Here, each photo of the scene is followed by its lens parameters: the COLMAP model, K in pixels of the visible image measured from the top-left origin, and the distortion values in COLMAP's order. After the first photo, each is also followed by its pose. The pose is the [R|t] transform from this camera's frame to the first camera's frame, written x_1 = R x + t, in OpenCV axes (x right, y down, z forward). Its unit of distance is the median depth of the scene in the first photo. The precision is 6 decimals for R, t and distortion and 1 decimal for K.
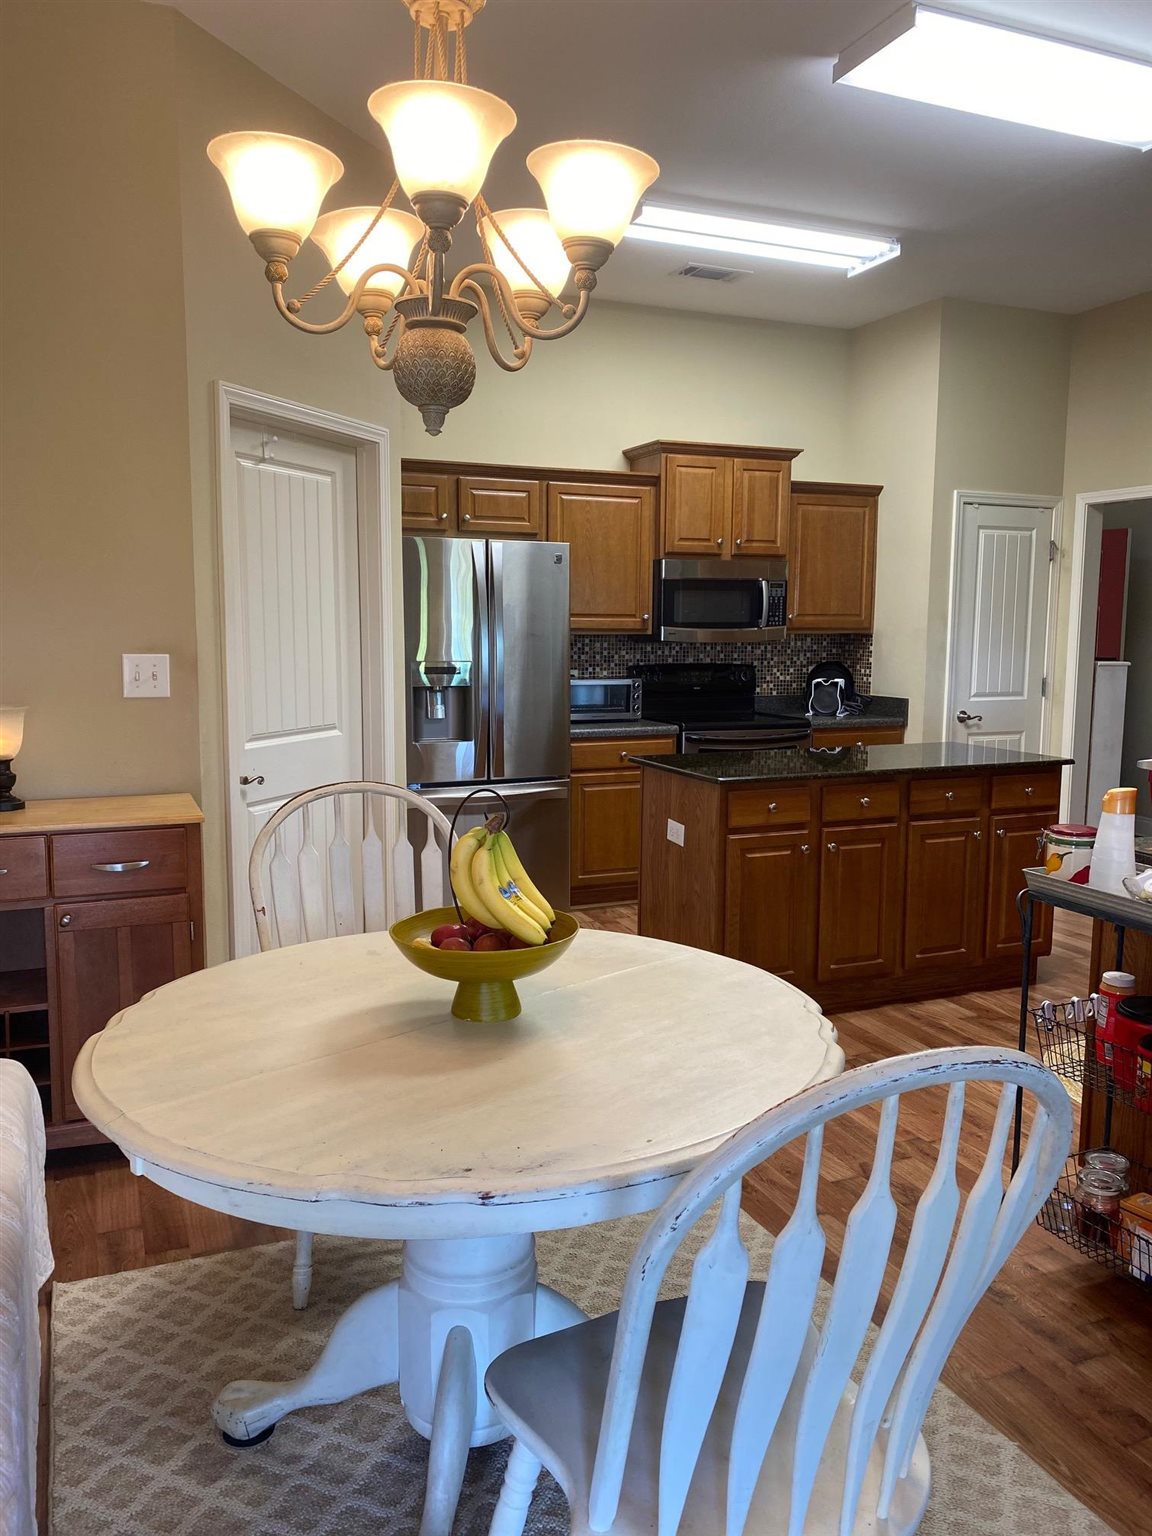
lens RADIAL K [[1170.5, 0, 576.0], [0, 1170.5, 768.0], [0, 0, 1]] dist [0.099735, -0.223912]
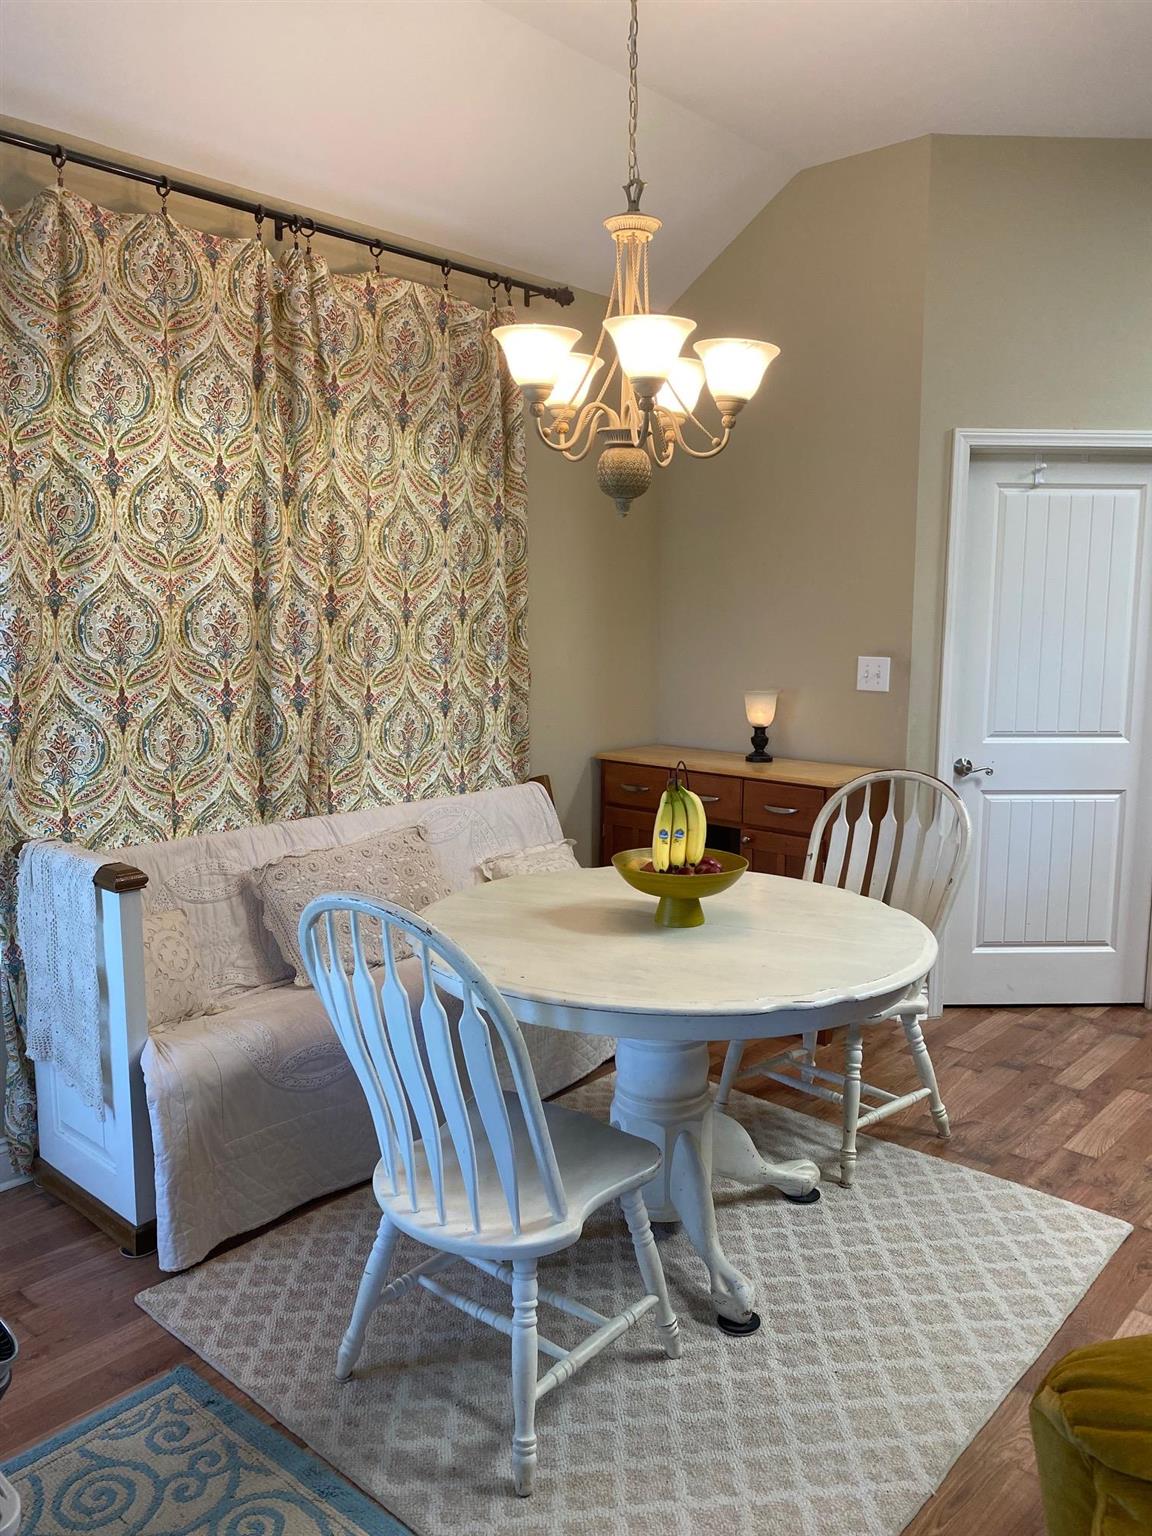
lens RADIAL K [[1170.5, 0, 576.0], [0, 1170.5, 768.0], [0, 0, 1]] dist [0.099735, -0.223912]
pose [[0.412399, 0.123969, -0.902529, 0.375143], [-0.116131, 0.989769, 0.082888, -0.025803], [0.903571, 0.070628, 0.422576, 0.101454]]
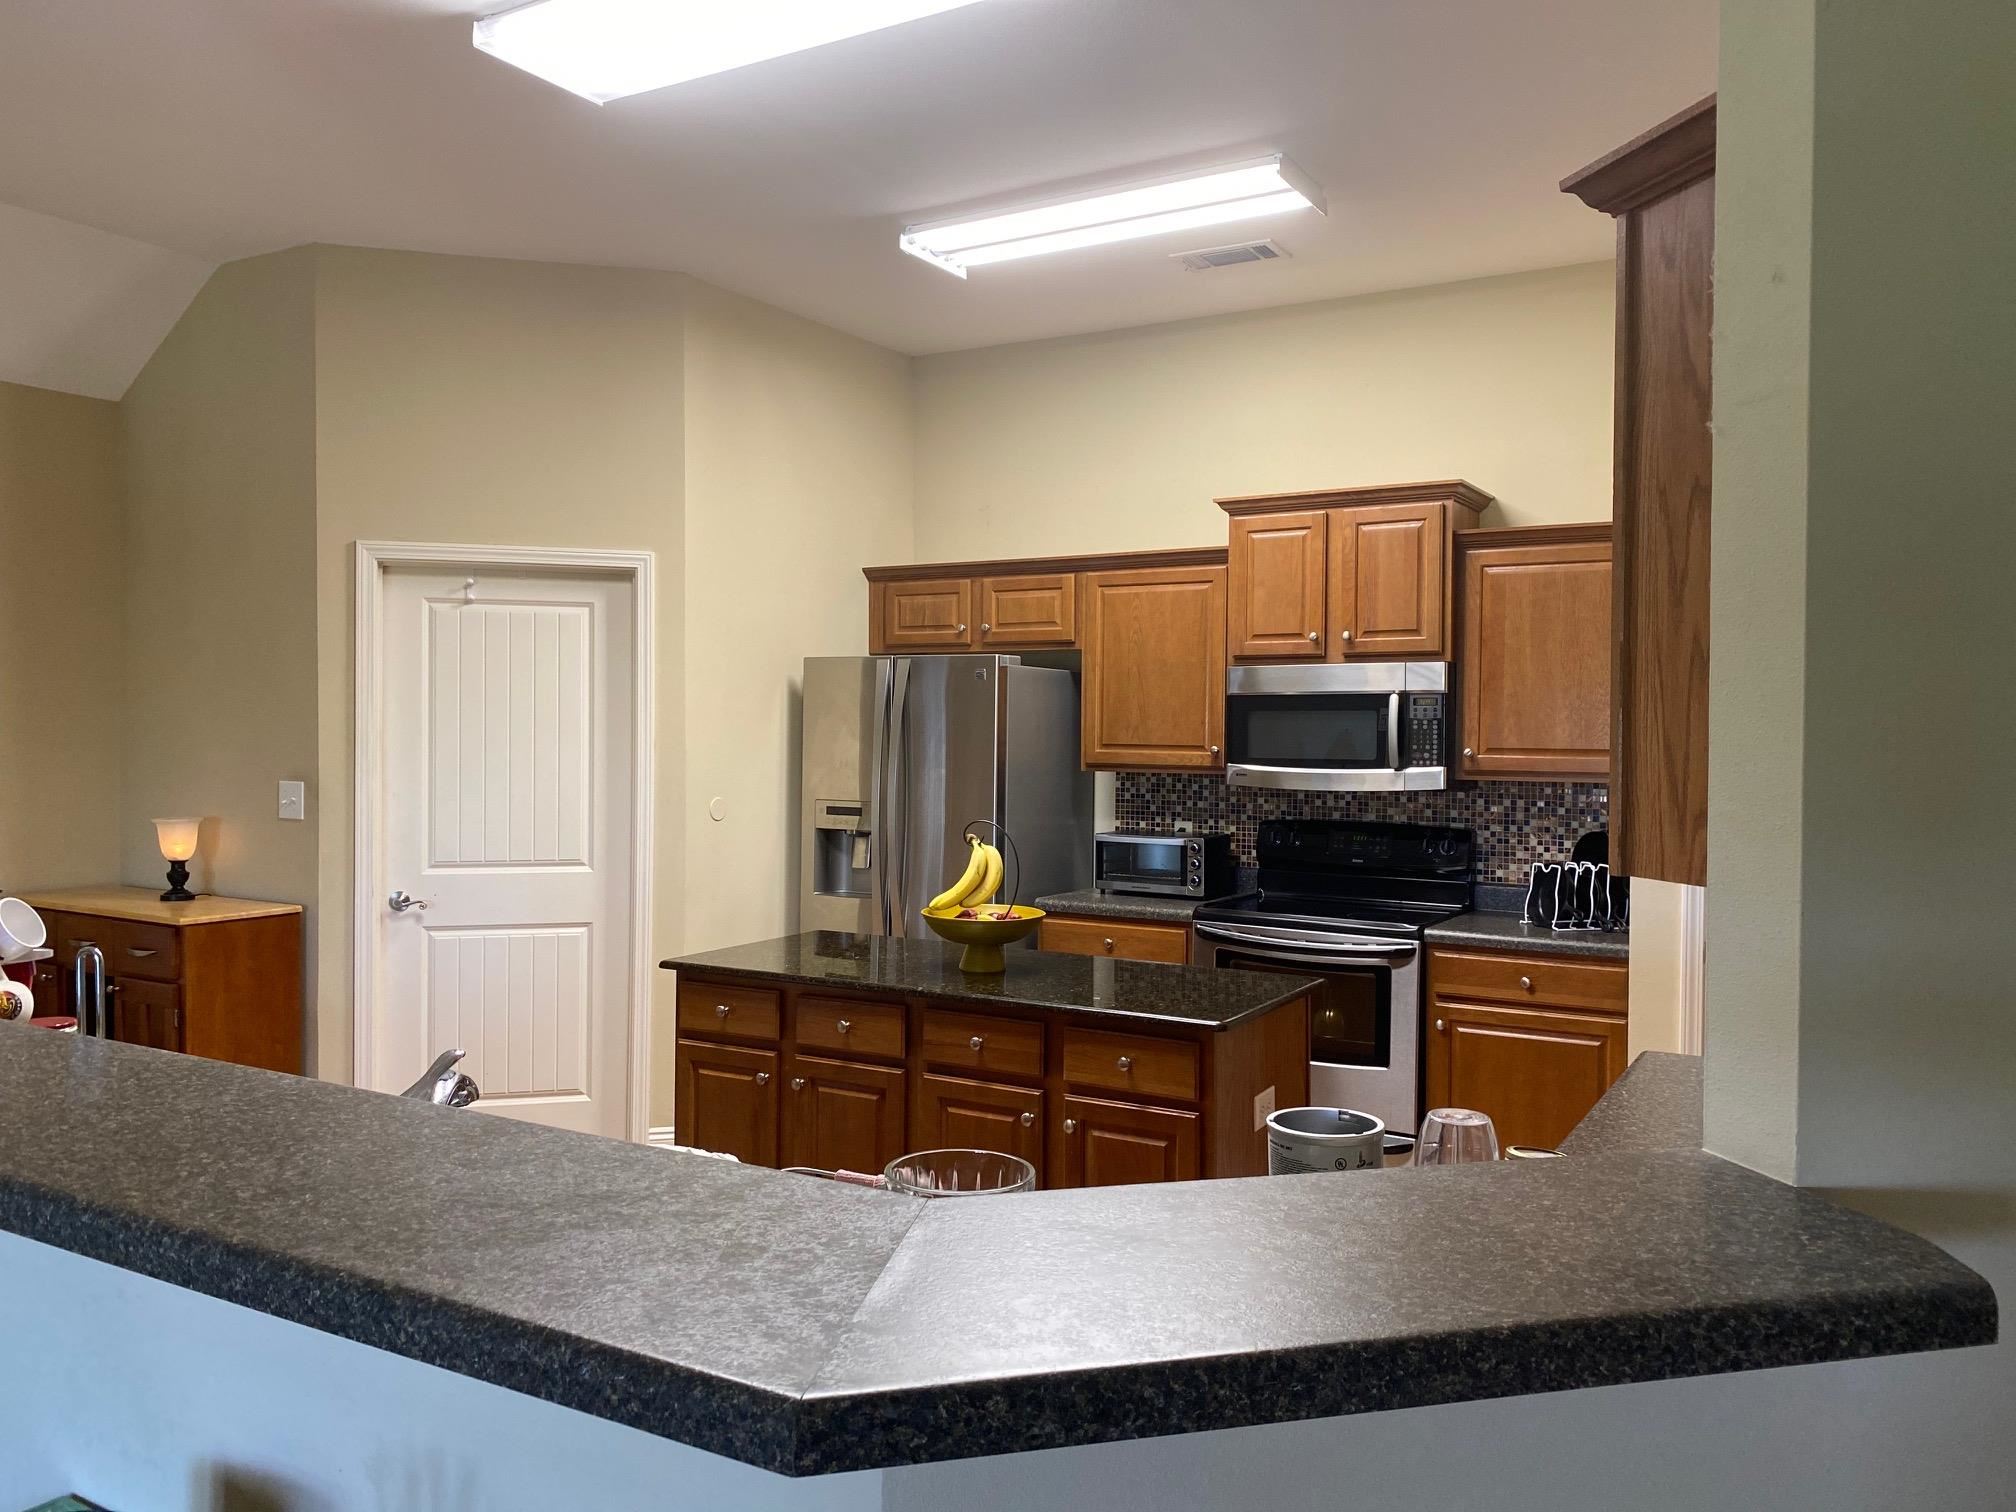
lens RADIAL K [[1536.3, 0, 1008.0], [0, 1536.3, 756.0], [0, 0, 1]] dist [0.099735, -0.223912]
pose [[0.592887, 0.016004, -0.805126, 0.716391], [-0.105593, 0.992715, -0.058025, -0.060001], [0.798332, 0.119417, 0.590258, 0.370716]]
